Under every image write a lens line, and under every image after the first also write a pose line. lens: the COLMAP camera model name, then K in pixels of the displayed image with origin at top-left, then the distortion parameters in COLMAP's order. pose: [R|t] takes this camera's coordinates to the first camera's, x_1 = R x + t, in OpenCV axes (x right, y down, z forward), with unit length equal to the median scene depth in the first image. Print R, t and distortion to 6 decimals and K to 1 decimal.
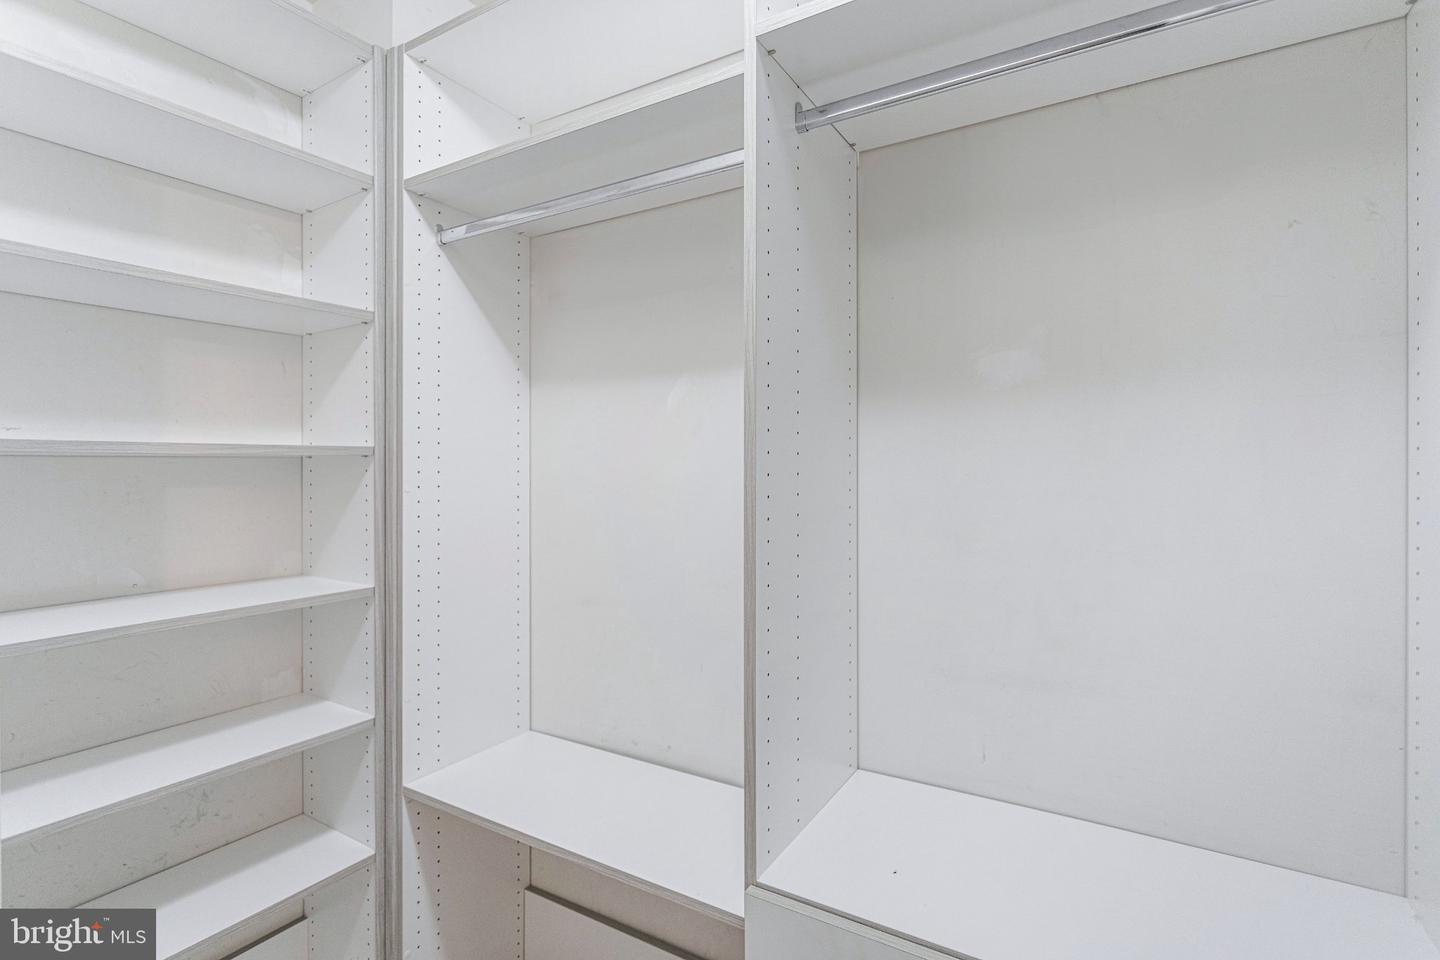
lens RADIAL K [[682.4, 0, 720.4], [0, 682.4, 474.2], [0, 0, 1]] dist [-0.004683, 0.000949]
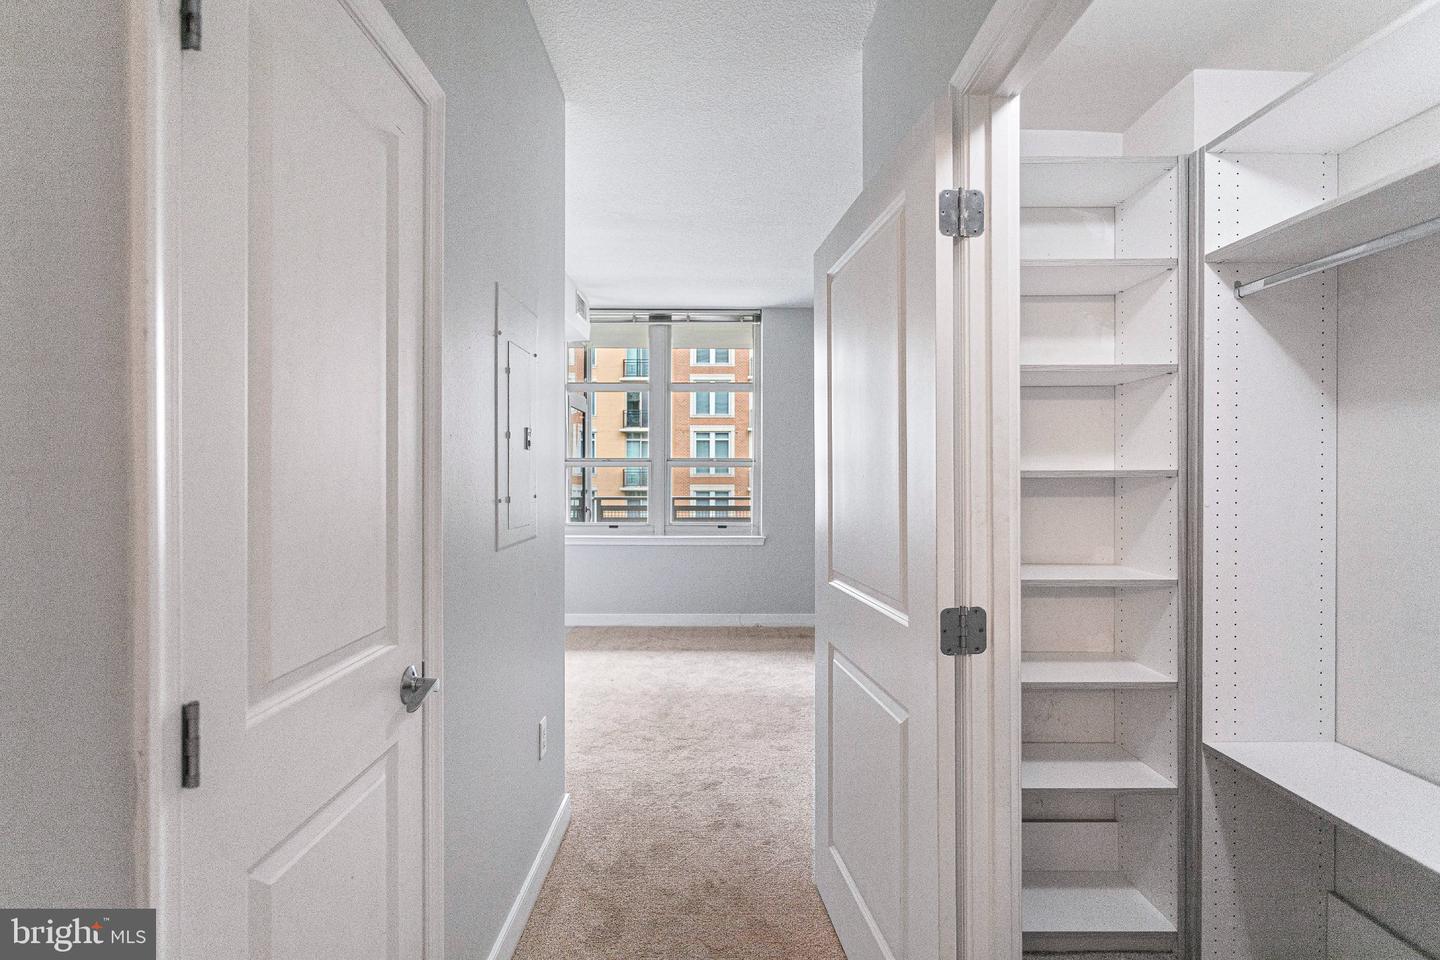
lens RADIAL K [[682.4, 0, 717.2], [0, 682.4, 470.4], [0, 0, 1]] dist [-0.004683, 0.000949]
pose [[0.524683, -0.004530, -0.851286, 0.121917], [-0.018349, 0.999693, -0.016629, -0.002158], [0.851100, 0.024346, 0.524439, -0.392927]]
